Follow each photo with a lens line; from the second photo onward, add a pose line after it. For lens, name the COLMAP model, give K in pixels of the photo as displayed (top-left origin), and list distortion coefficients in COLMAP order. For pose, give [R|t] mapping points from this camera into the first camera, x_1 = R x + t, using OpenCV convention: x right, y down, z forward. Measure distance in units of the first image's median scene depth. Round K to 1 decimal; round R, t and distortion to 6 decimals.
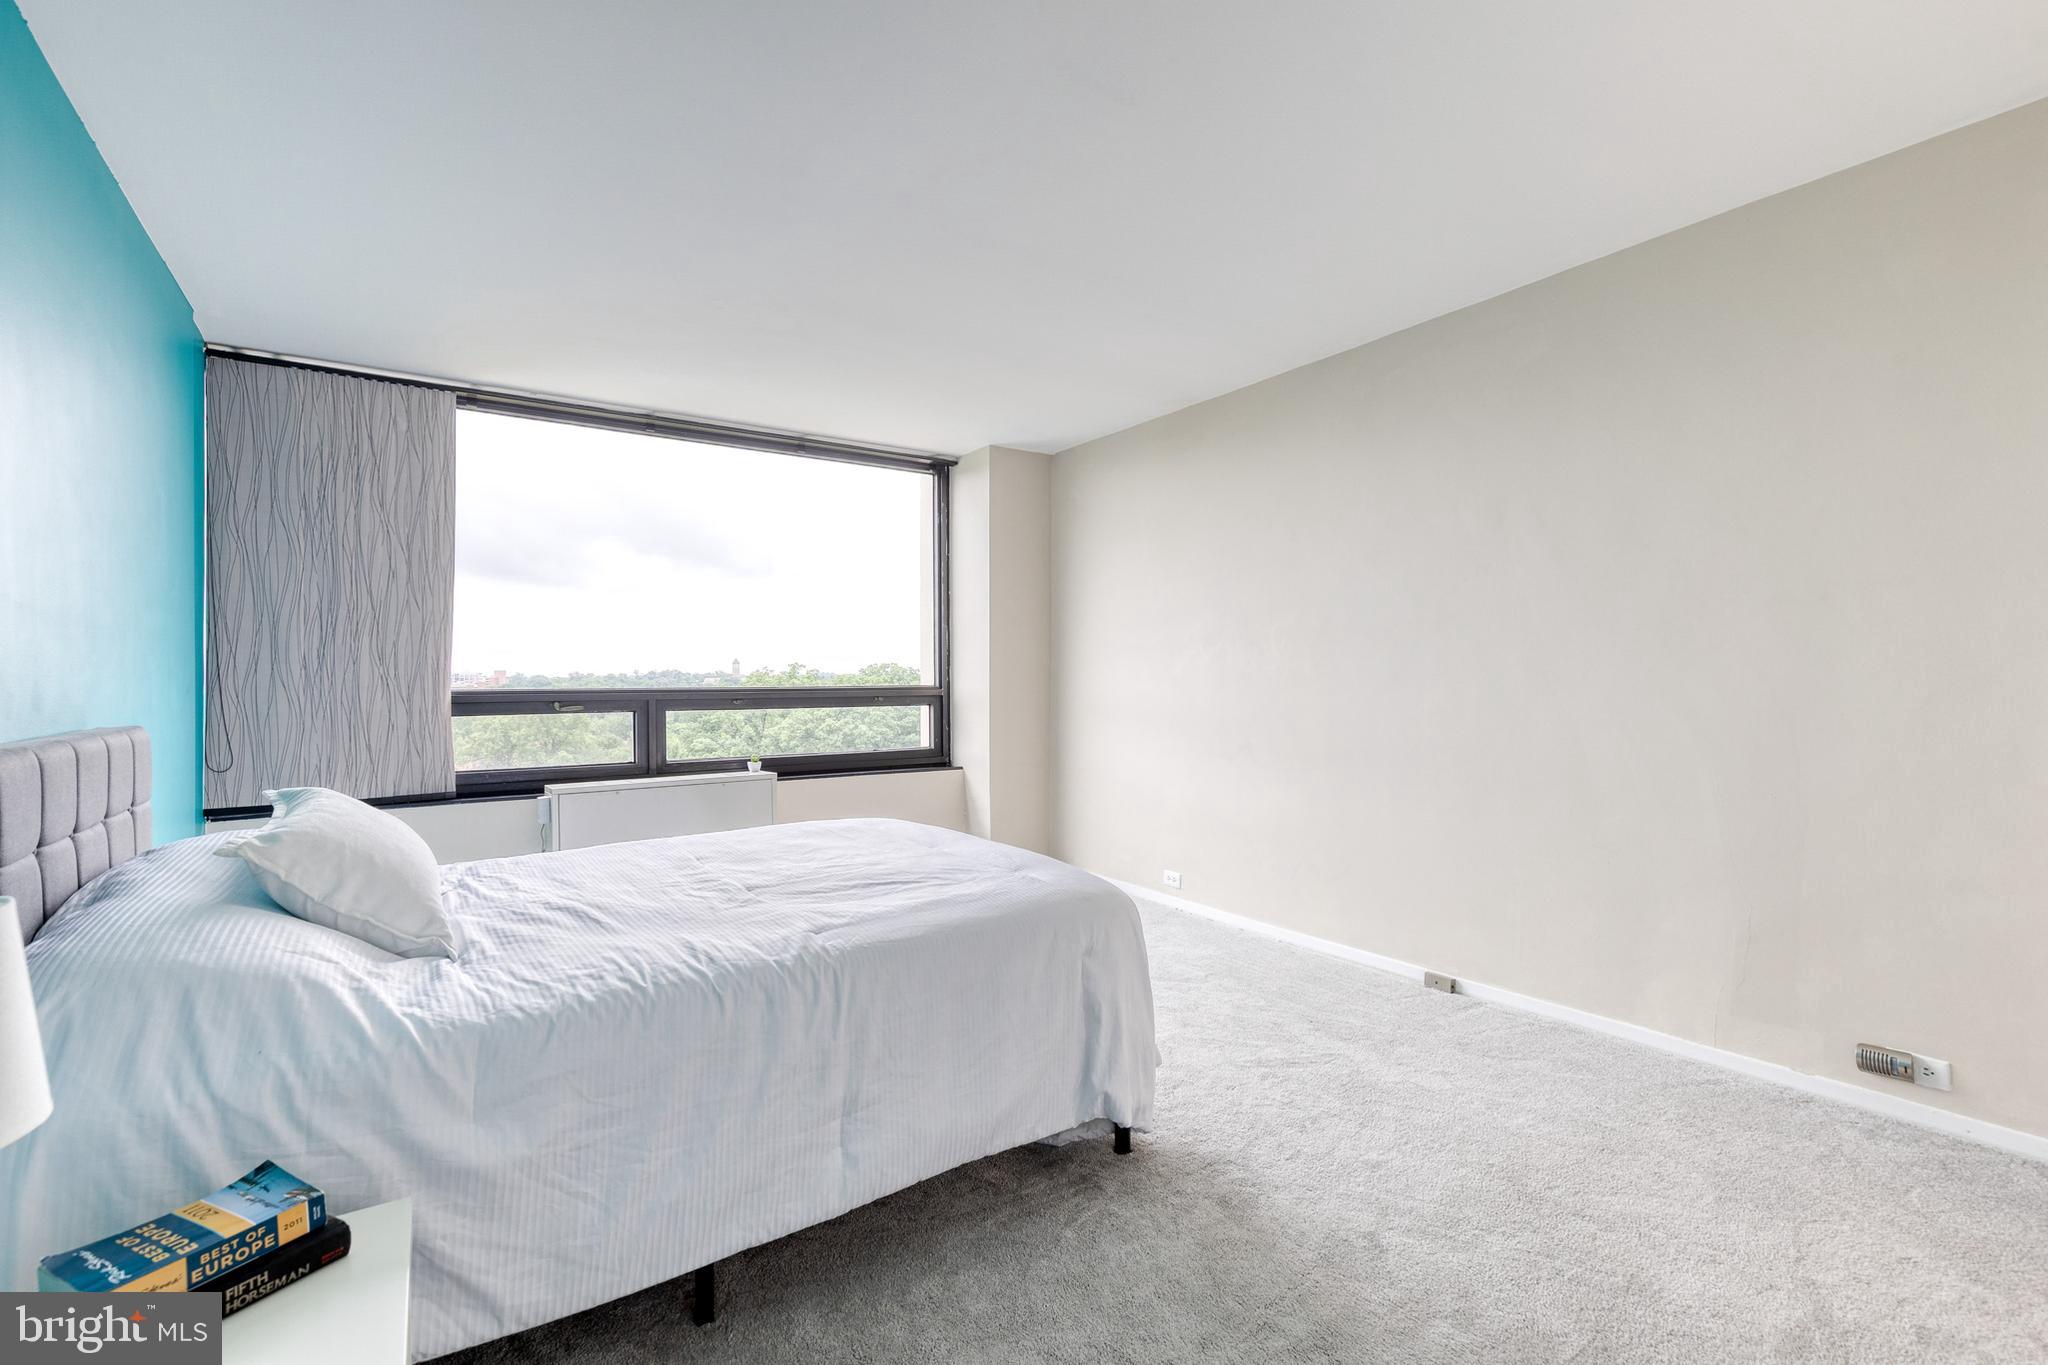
lens RADIAL K [[946.0, 0, 1038.3], [0, 946.0, 672.9], [0, 0, 1]] dist [0.009160, -0.000592]
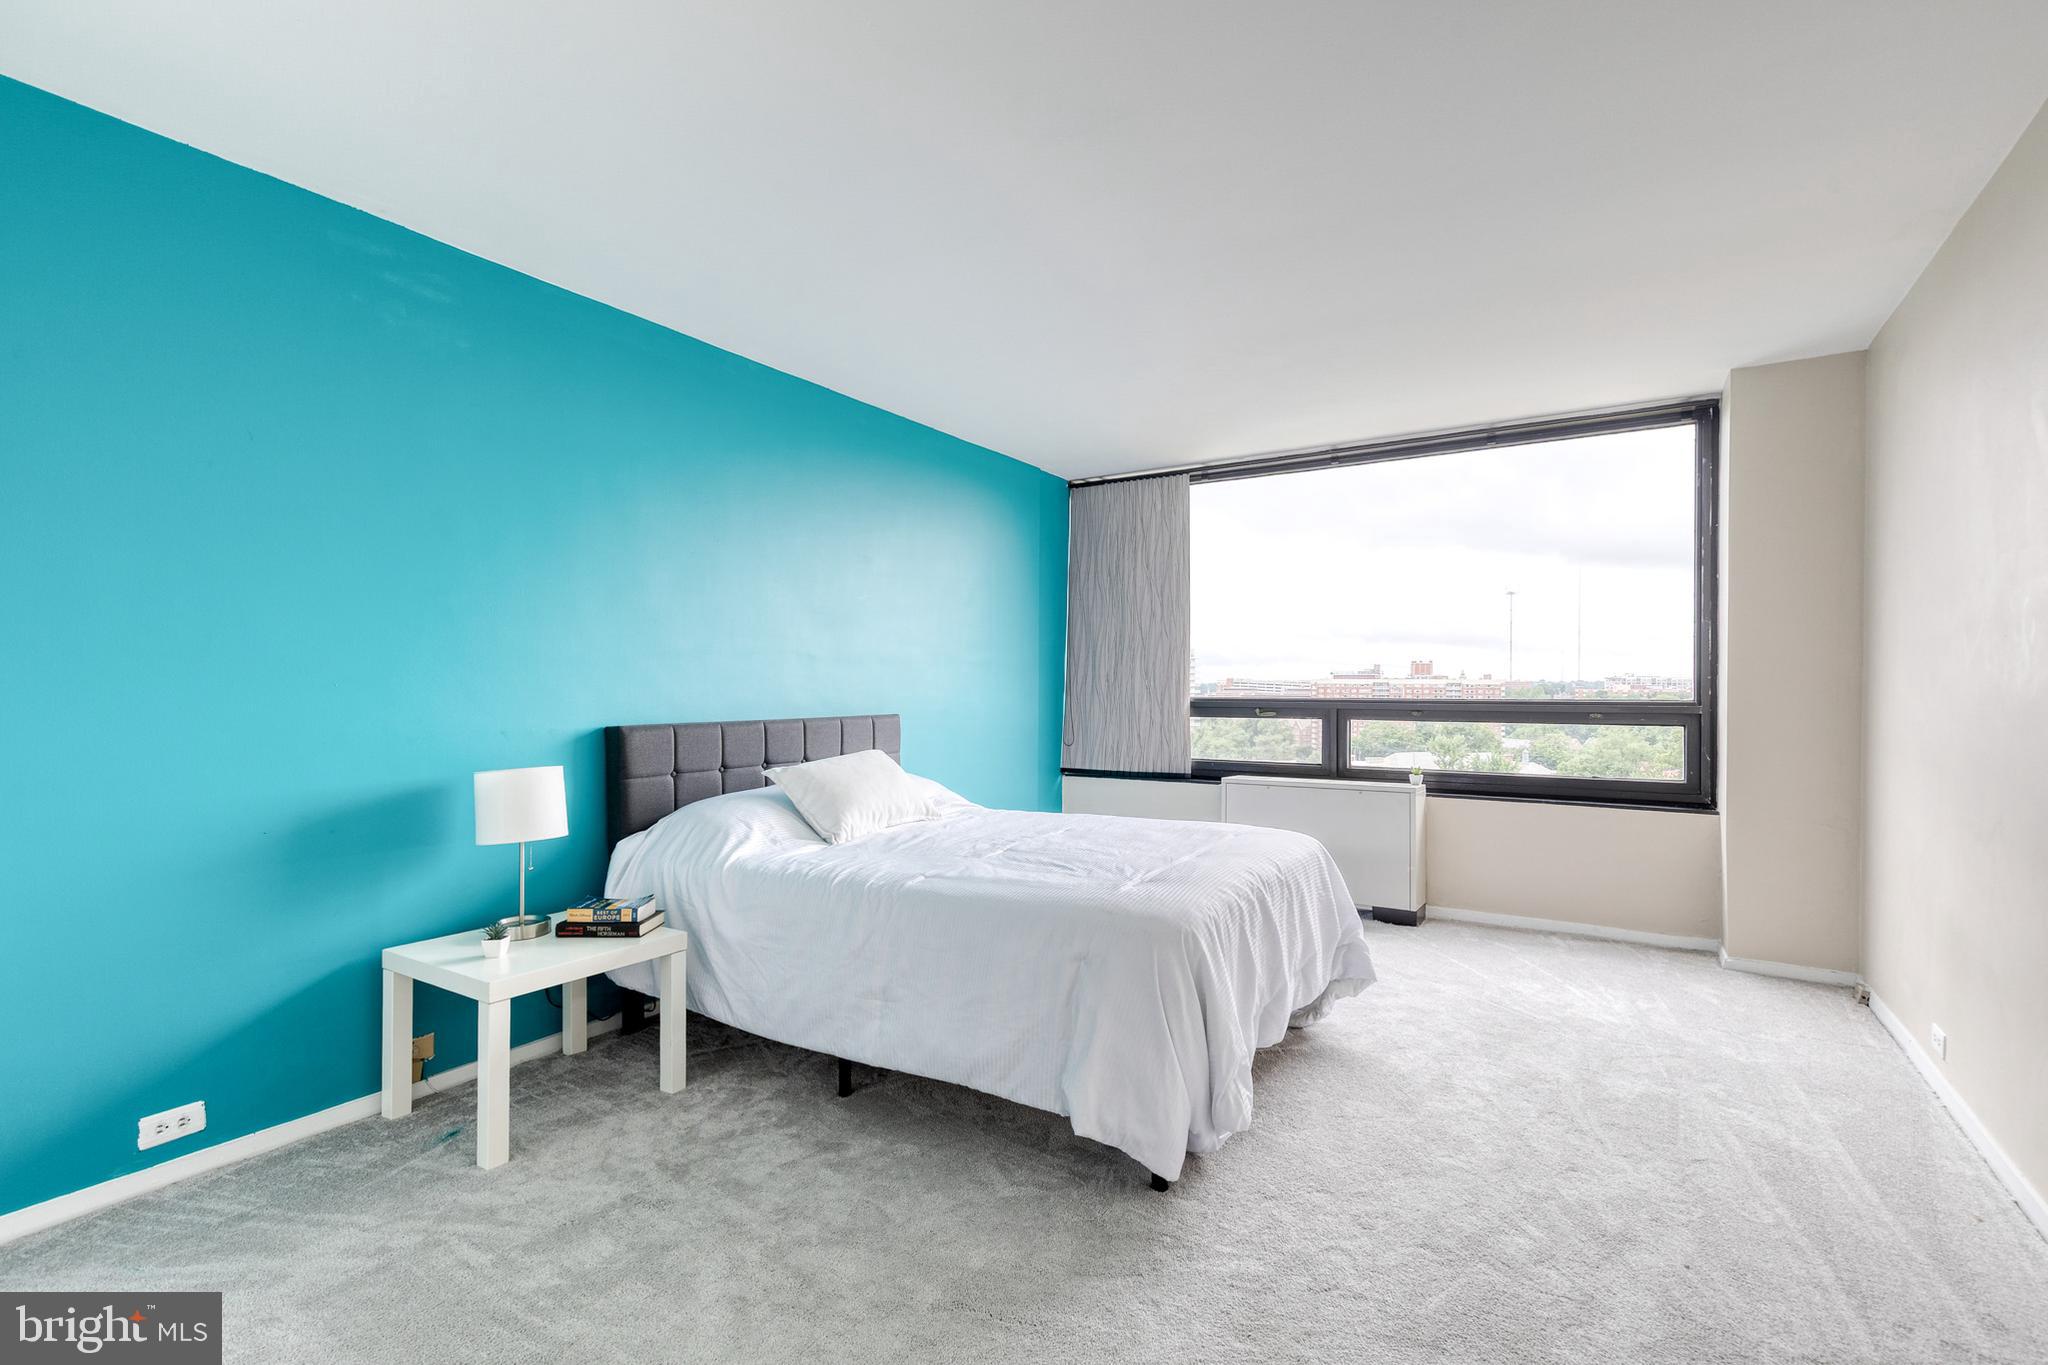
lens RADIAL K [[946.0, 0, 1038.3], [0, 946.0, 672.9], [0, 0, 1]] dist [0.009160, -0.000592]
pose [[0.381974, -0.011069, -0.924107, 0.482609], [0.001463, 0.999934, -0.011373, -0.001161], [0.924172, 0.002992, 0.381965, 0.274288]]
